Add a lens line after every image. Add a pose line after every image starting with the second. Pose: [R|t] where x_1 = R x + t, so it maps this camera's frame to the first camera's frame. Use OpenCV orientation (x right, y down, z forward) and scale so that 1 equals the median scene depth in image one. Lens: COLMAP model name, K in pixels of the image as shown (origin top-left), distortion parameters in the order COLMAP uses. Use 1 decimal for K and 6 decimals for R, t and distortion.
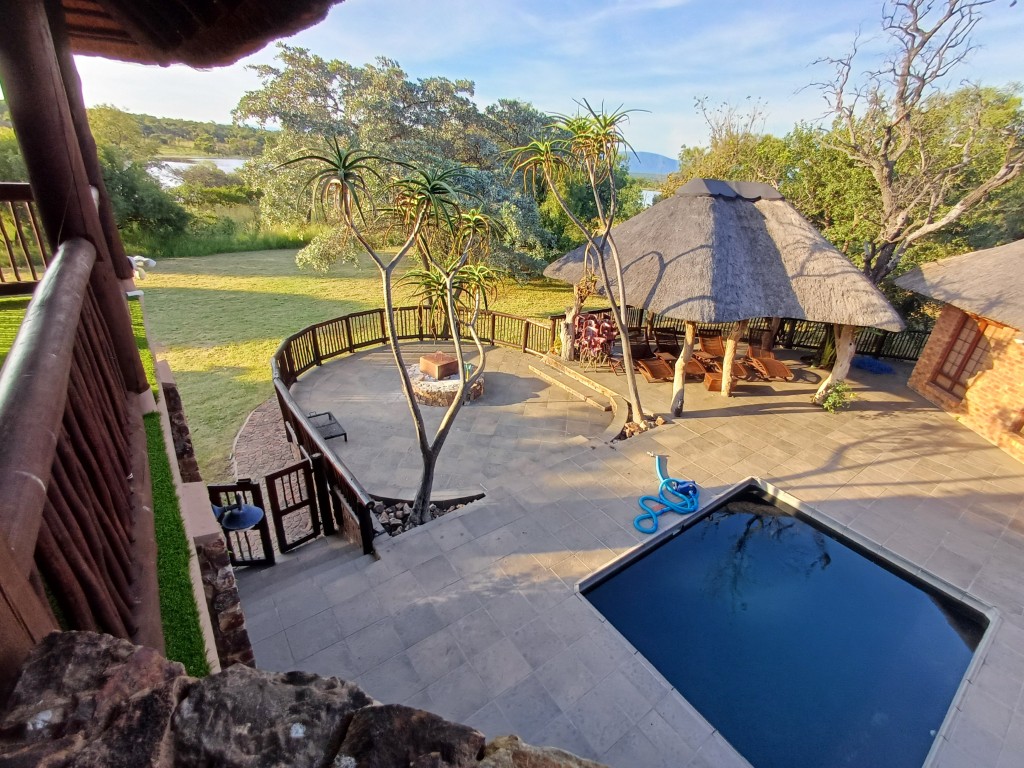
lens RADIAL K [[468.8, 0, 518.3], [0, 468.8, 385.1], [0, 0, 1]] dist [0.019512, 0.000309]
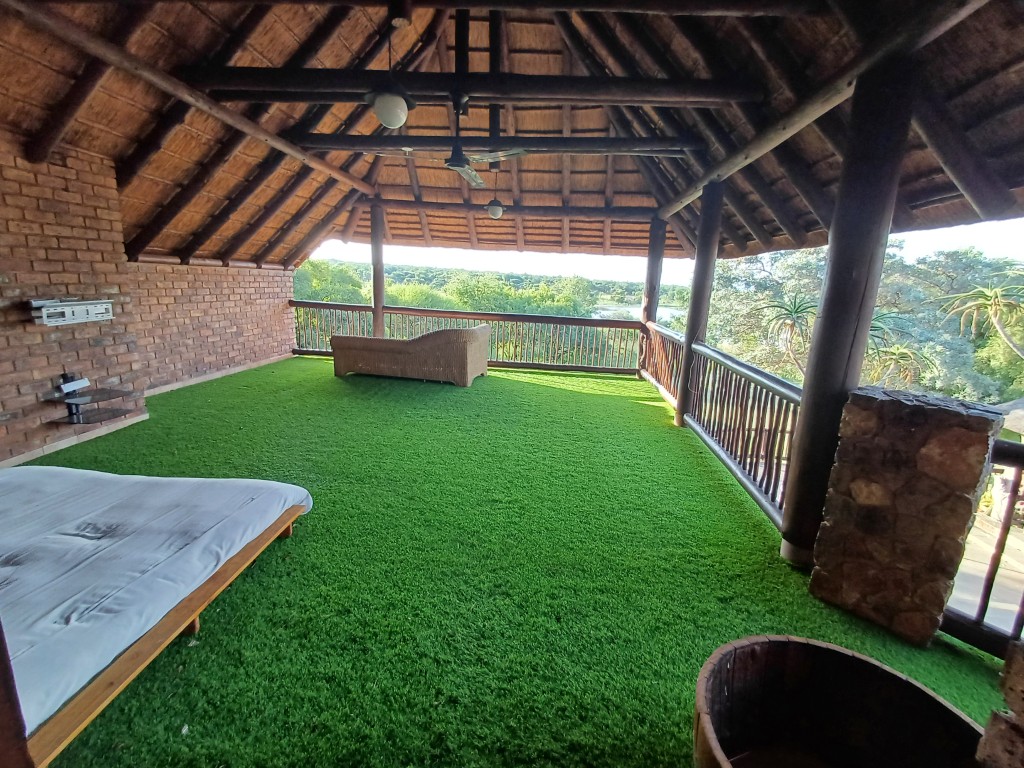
lens RADIAL K [[468.8, 0, 512.6], [0, 468.8, 388.6], [0, 0, 1]] dist [0.019512, 0.000309]
pose [[0.748634, 0.115211, -0.652896, -0.016027], [-0.286589, 0.944260, -0.161988, 0.108052], [0.597841, 0.308383, 0.739923, -0.223440]]
